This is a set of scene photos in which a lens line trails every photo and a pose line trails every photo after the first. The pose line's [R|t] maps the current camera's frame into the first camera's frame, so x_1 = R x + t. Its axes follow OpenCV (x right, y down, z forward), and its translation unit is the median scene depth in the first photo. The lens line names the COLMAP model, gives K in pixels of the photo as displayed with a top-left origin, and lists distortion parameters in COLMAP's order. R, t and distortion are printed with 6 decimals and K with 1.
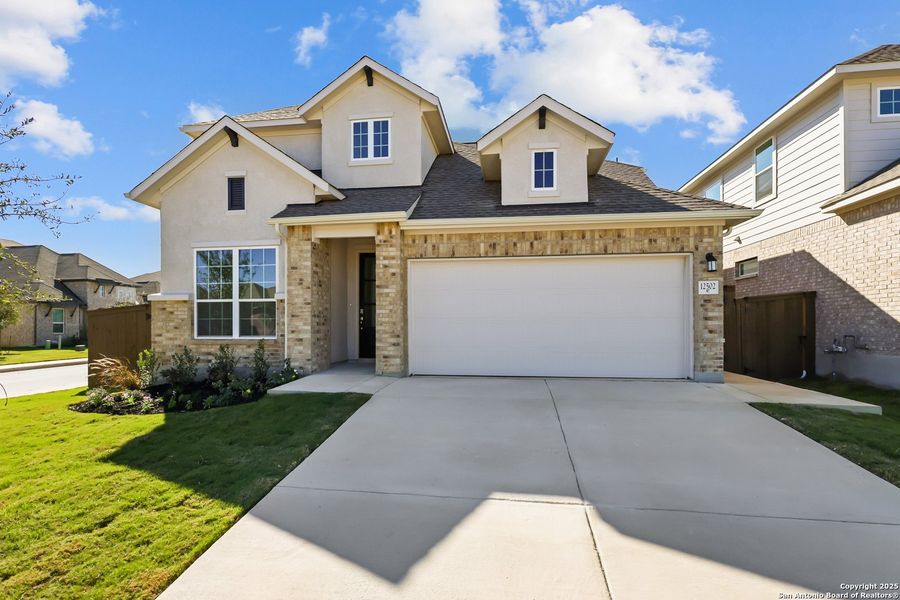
lens RADIAL K [[442.6, 0, 447.3], [0, 442.6, 324.0], [0, 0, 1]] dist [-0.002576, -0.000200]
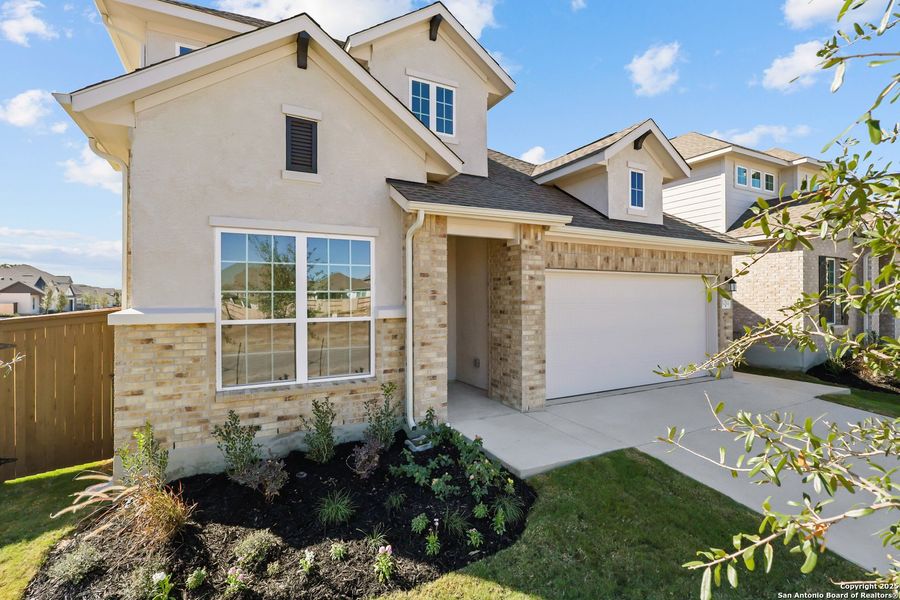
lens RADIAL K [[416.1, 0, 444.7], [0, 416.1, 297.7], [0, 0, 1]] dist [-0.003415, -0.000400]
pose [[0.816966, -0.000350, 0.576686, -0.708941], [0.000417, 1.000000, 0.000016, -0.092581], [-0.576686, 0.000227, 0.816966, 0.457307]]
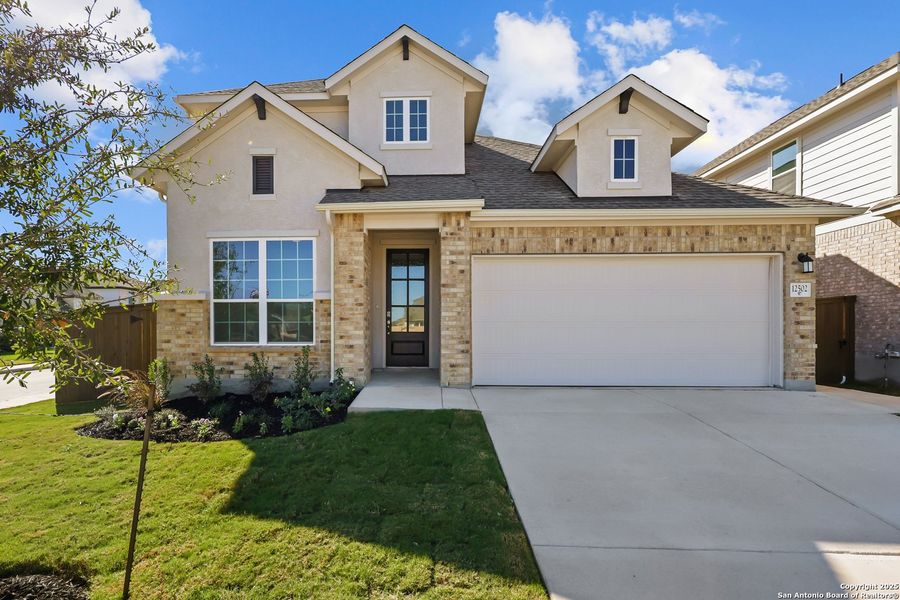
lens RADIAL K [[445.9, 0, 408.6], [0, 445.9, 332.5], [0, 0, 1]] dist [-0.001693, 0.000328]
pose [[0.995240, 0.000114, 0.097454, -0.309279], [-0.000968, 0.999962, 0.008719, 0.000540], [-0.097450, -0.008771, 0.995202, 0.127509]]
